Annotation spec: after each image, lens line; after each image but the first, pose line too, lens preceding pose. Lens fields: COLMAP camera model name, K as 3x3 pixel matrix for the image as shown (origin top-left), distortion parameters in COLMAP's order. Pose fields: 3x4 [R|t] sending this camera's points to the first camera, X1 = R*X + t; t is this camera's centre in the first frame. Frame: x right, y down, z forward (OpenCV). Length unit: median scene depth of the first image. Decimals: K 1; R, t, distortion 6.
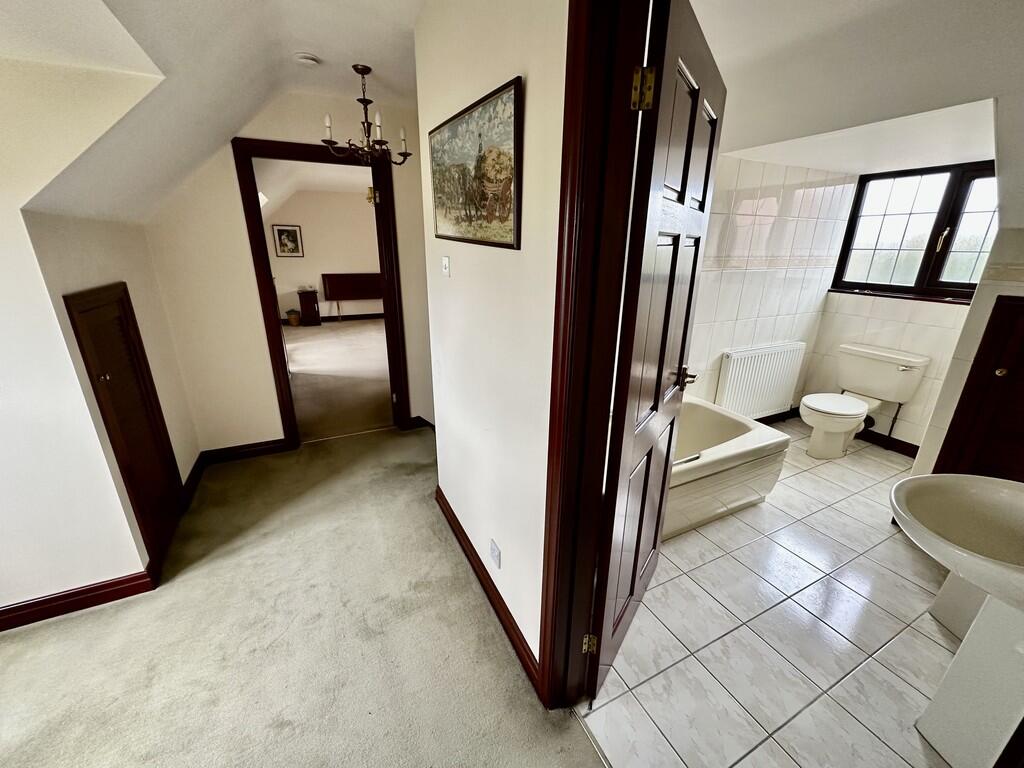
lens RADIAL K [[403.0, 0, 511.6], [0, 403.0, 383.5], [0, 0, 1]] dist [-0.011696, 0.002134]
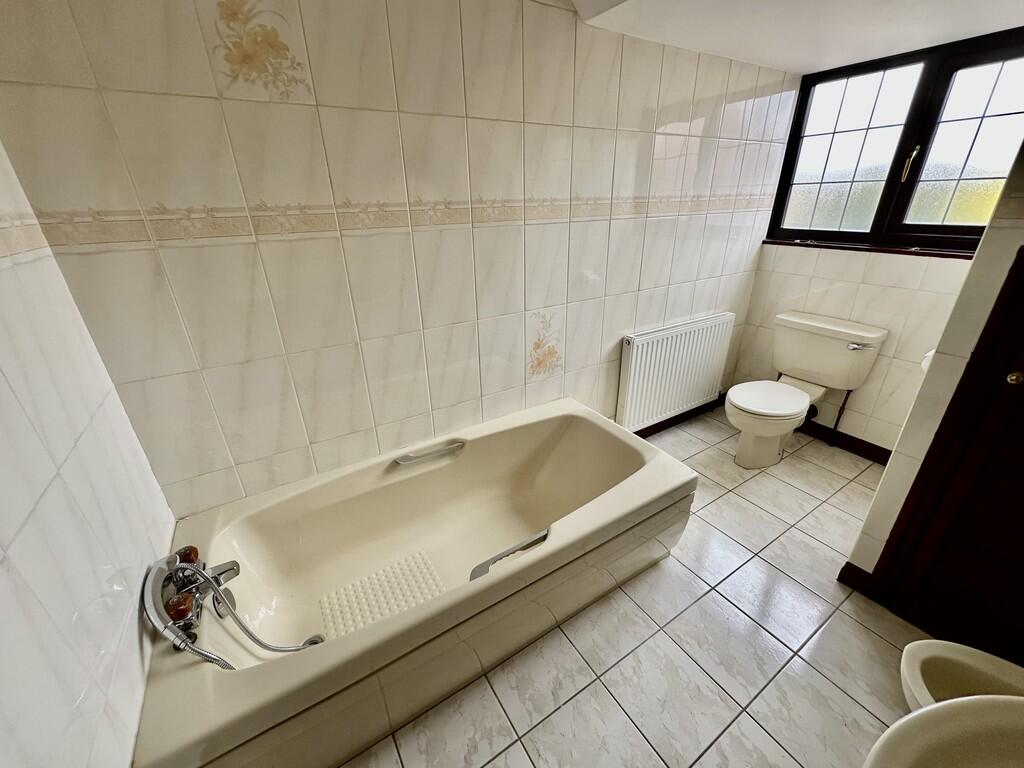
lens RADIAL K [[403.0, 0, 512.0], [0, 403.0, 383.2], [0, 0, 1]] dist [-0.011696, 0.002134]
pose [[0.994286, -0.068719, 0.081691, 0.262698], [0.060662, 0.993403, 0.097321, -0.076101], [-0.087839, -0.091809, 0.991895, 0.290626]]
